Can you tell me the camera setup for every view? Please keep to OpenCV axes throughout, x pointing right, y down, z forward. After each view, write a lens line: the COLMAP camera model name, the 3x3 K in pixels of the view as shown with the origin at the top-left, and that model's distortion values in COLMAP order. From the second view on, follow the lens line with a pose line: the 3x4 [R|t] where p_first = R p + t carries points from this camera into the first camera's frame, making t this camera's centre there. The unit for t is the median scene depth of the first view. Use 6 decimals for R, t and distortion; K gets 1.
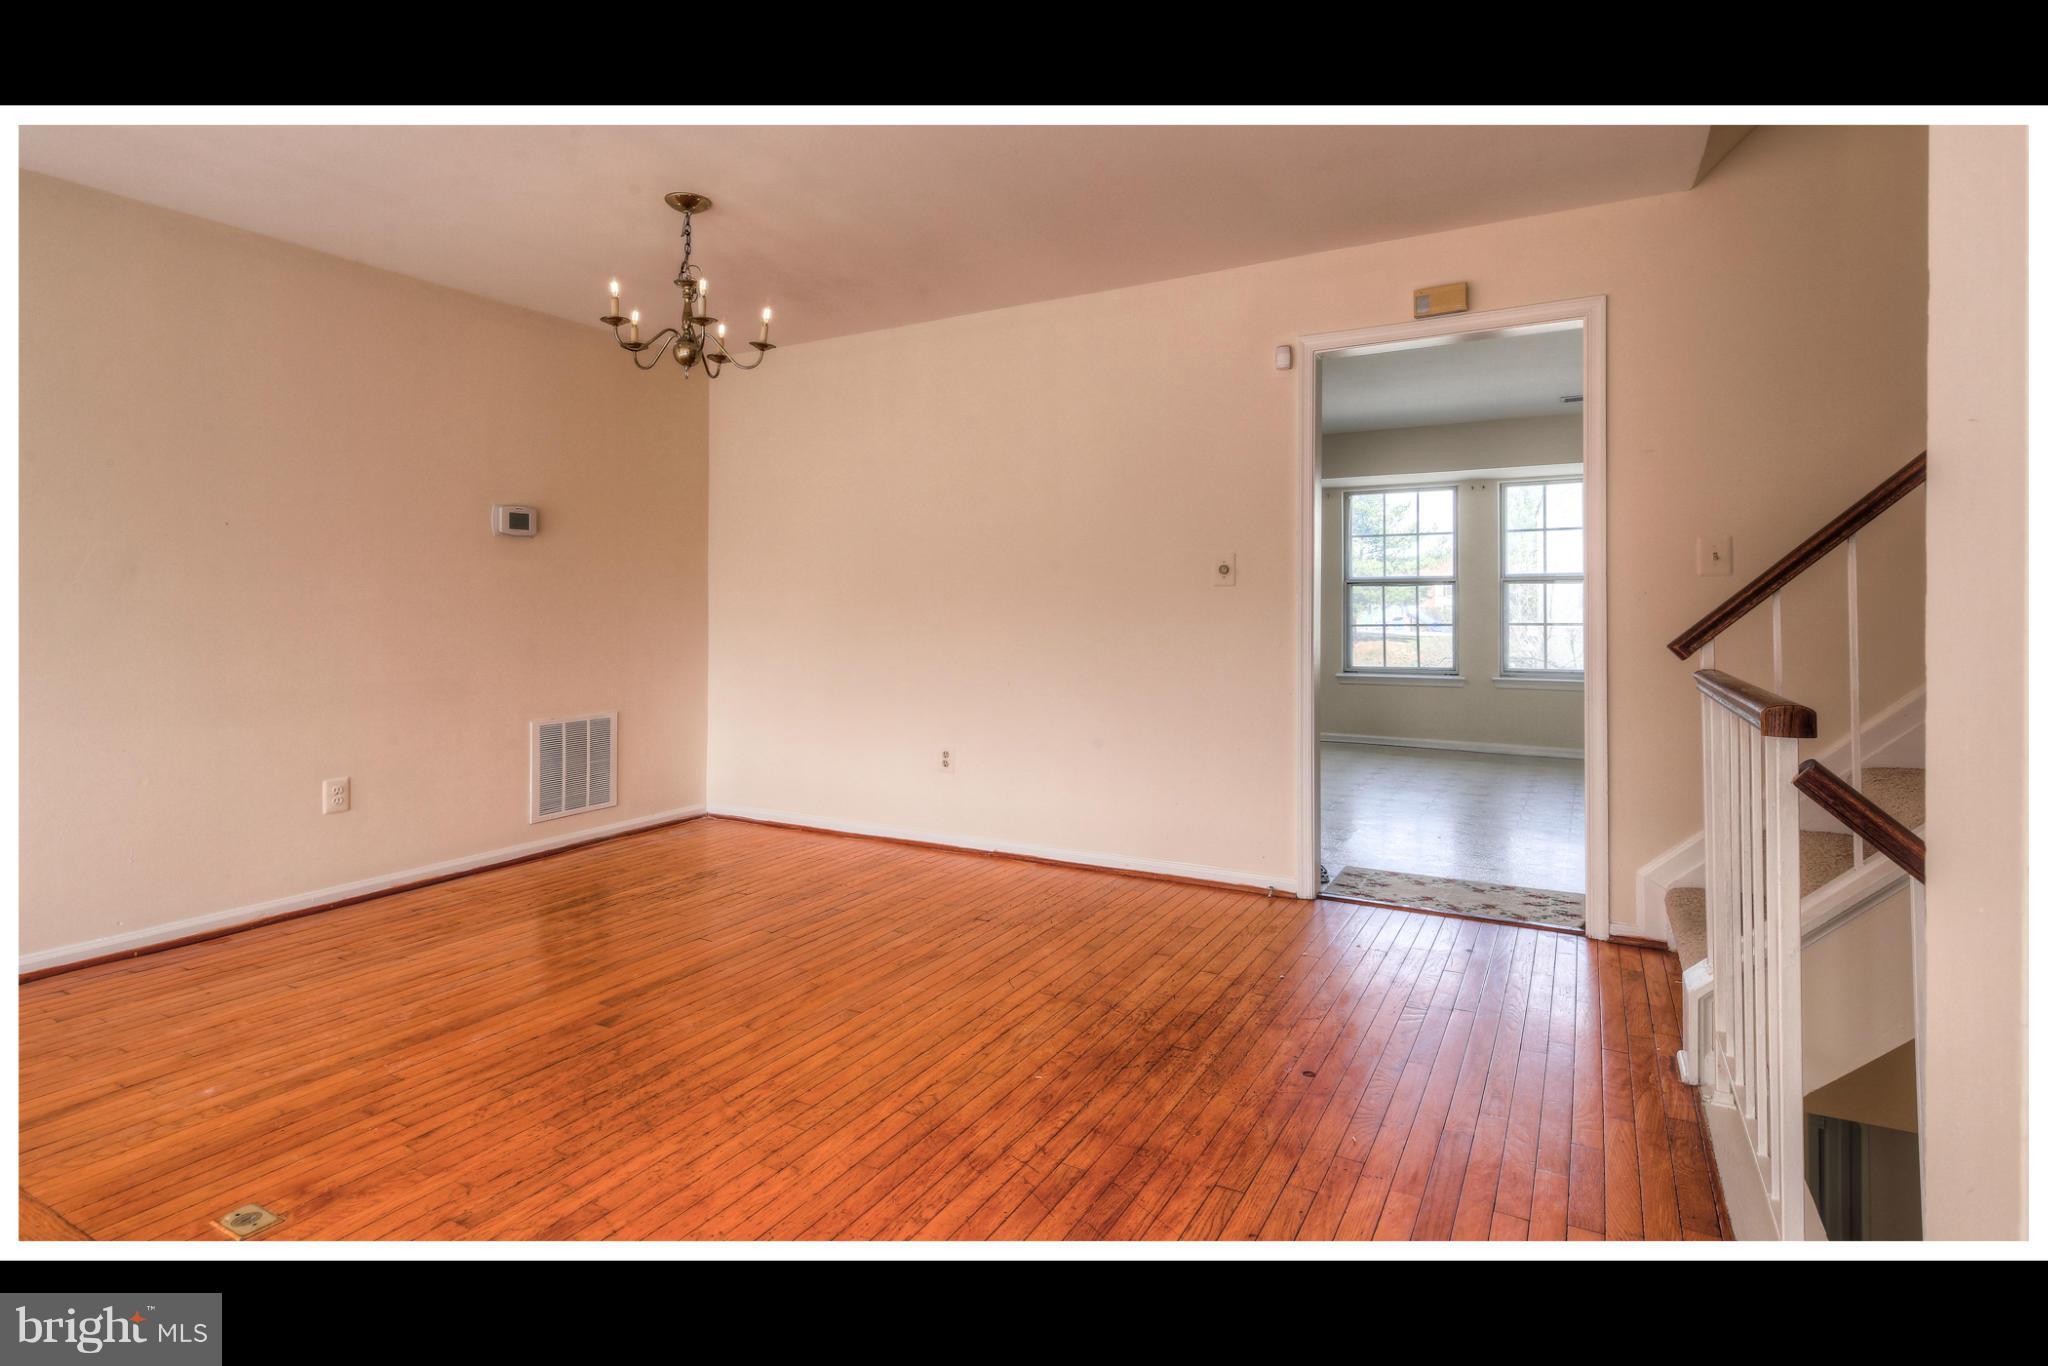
lens RADIAL K [[1010.0, 0, 1021.7], [0, 1010.0, 590.3], [0, 0, 1]] dist [0.015829, 0.000199]
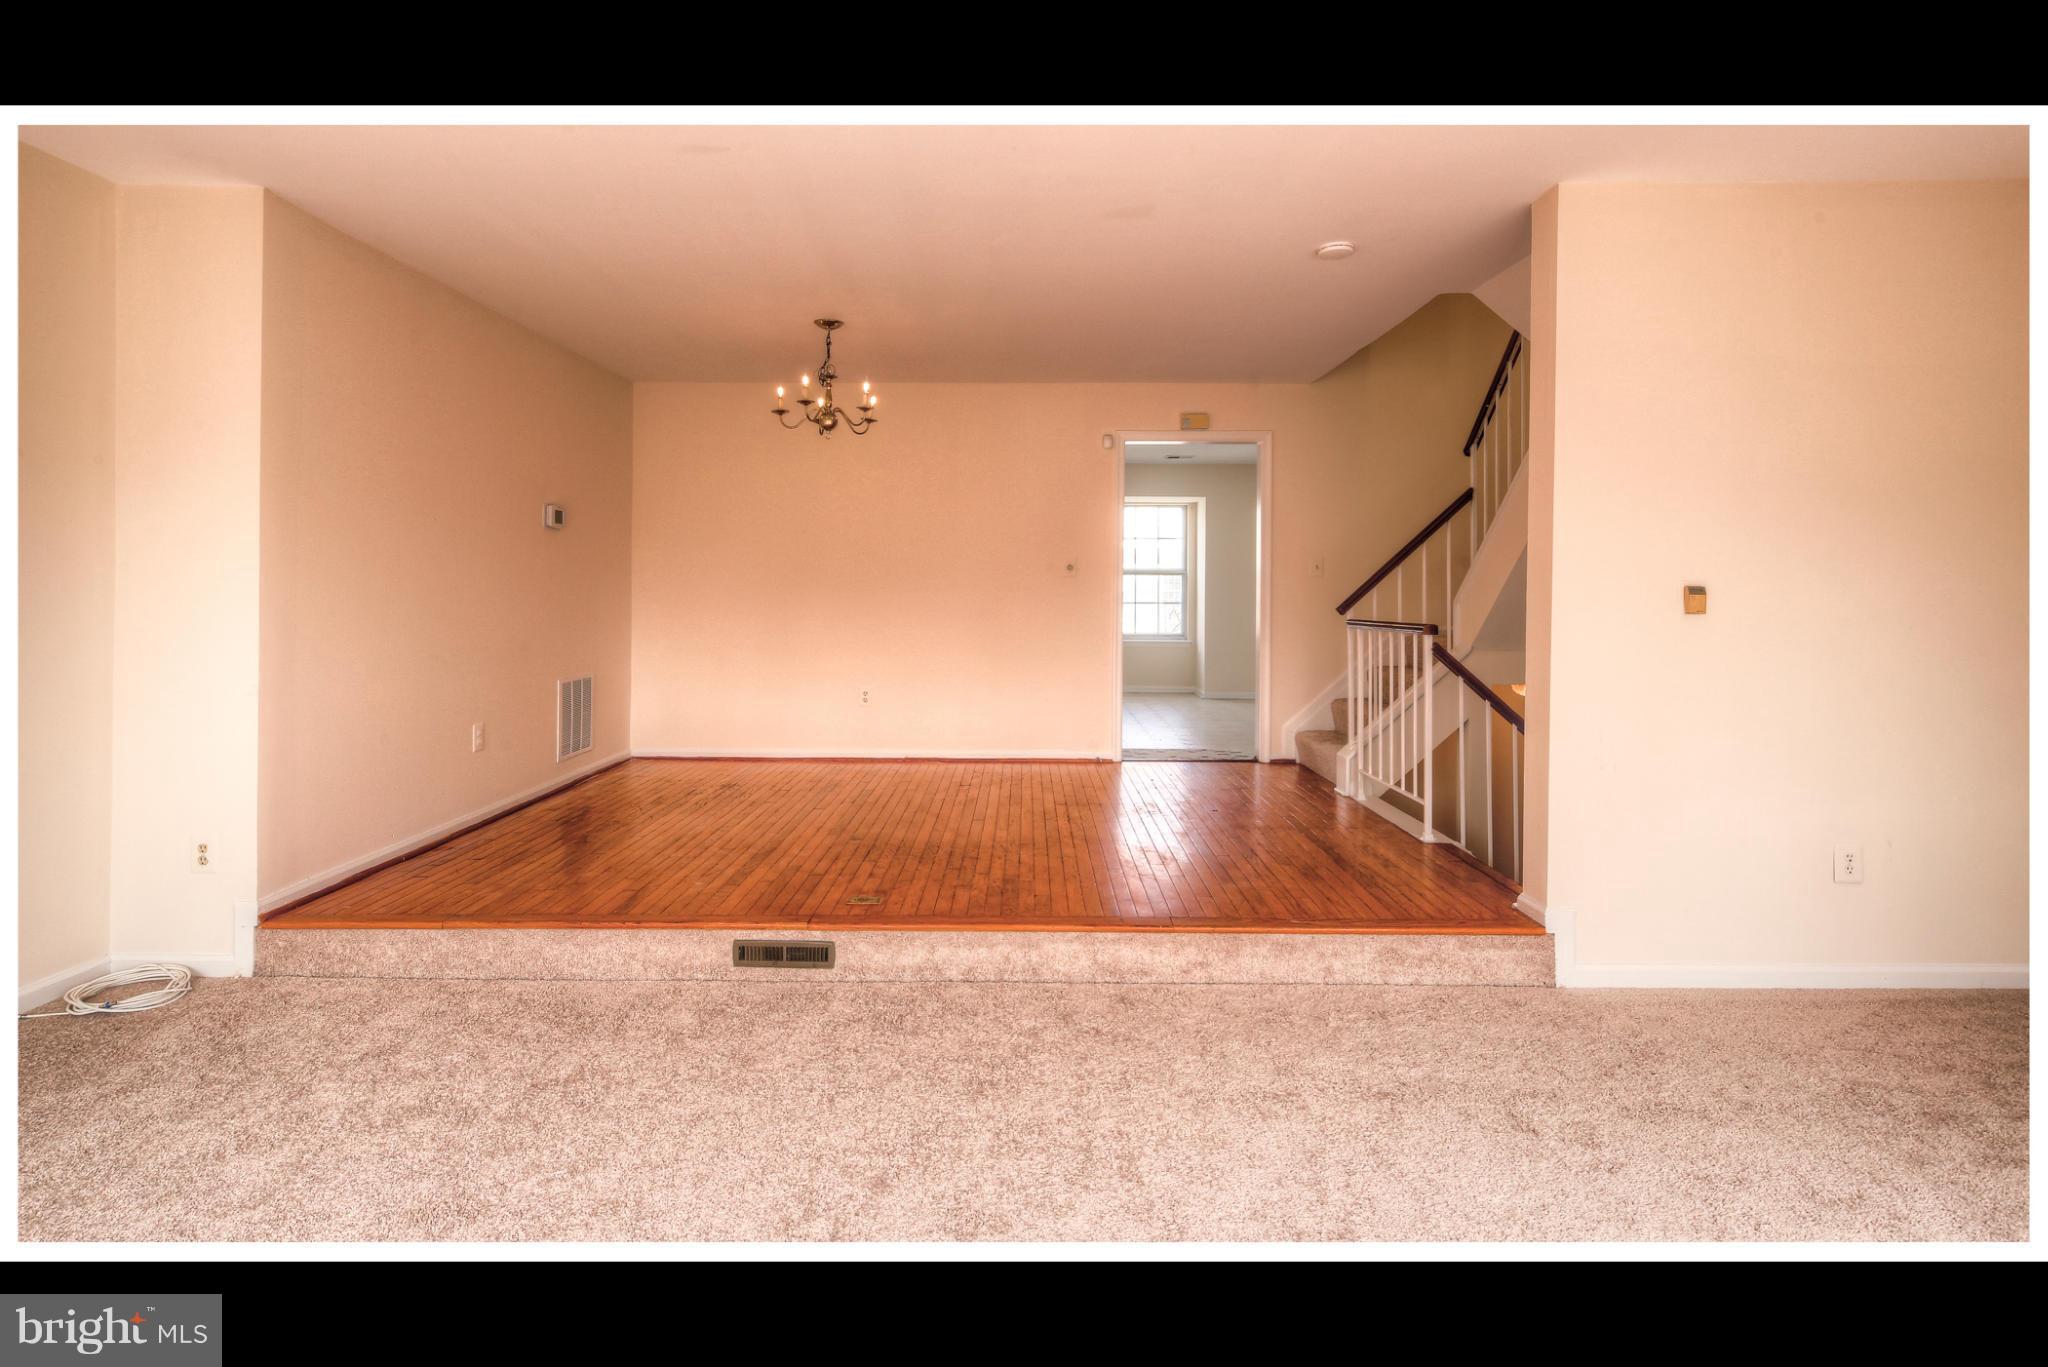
lens RADIAL K [[1010.0, 0, 1021.7], [0, 1010.0, 590.8], [0, 0, 1]] dist [0.015829, 0.000199]
pose [[0.876829, 0.006110, 0.480763, -0.683351], [-0.015620, 0.999753, 0.015782, -0.007035], [-0.480548, -0.021348, 0.876709, -0.410885]]
